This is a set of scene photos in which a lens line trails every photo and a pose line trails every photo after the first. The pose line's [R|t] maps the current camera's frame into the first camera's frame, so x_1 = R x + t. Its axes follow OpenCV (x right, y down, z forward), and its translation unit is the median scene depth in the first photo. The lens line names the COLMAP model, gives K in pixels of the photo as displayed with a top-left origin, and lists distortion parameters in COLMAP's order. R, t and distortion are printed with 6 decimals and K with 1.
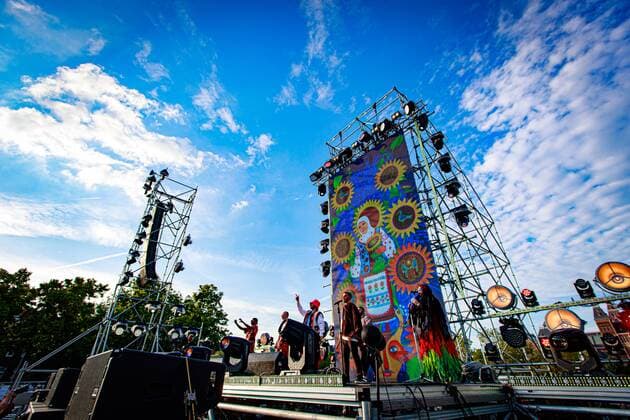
lens RADIAL K [[277.5, 0, 315.0], [0, 277.5, 210.0], [0, 0, 1]] dist [-0.002077, -0.000828]
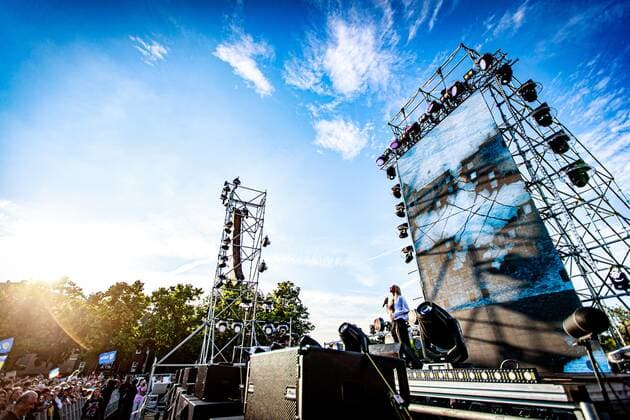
lens RADIAL K [[278.4, 0, 315.0], [0, 278.4, 210.0], [0, 0, 1]] dist [-0.000396, -0.000465]
pose [[0.966831, -0.134240, -0.217297, -0.045001], [0.140505, 0.989987, 0.013570, 0.004194], [0.213299, -0.043651, 0.976011, 0.012372]]
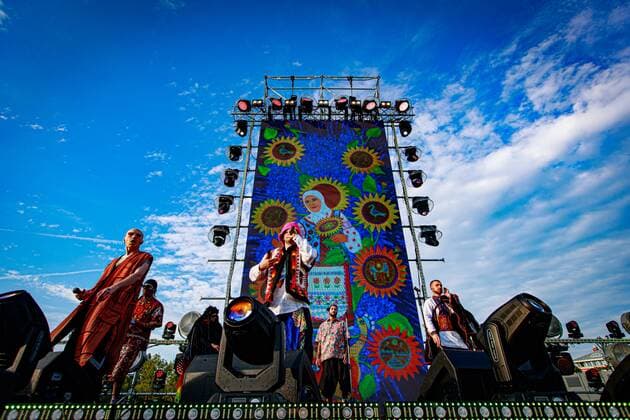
lens RADIAL K [[310.7, 0, 315.0], [0, 310.7, 210.0], [0, 0, 1]] dist [0.000578, 0.000121]
pose [[0.645256, 0.409327, 0.645056, -0.337192], [-0.396495, 0.901160, -0.175222, 0.212103], [-0.653021, -0.142698, 0.743774, 0.347811]]
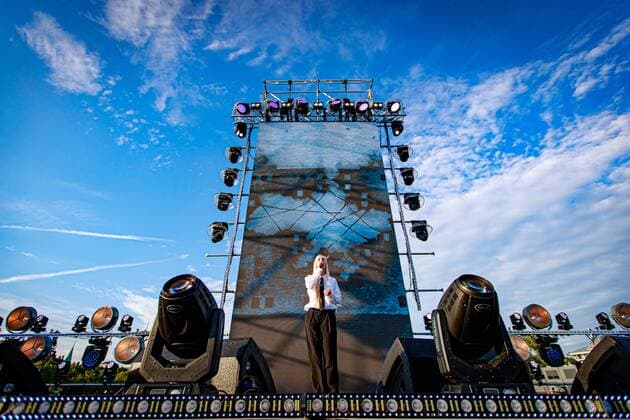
lens RADIAL K [[292.3, 0, 315.9], [0, 292.3, 205.6], [0, 0, 1]] dist [0.004431, 0.000006]
pose [[0.659590, 0.413203, 0.627857, -0.302624], [-0.391848, 0.901872, -0.181884, 0.205708], [-0.641402, -0.126056, 0.756779, 0.338472]]
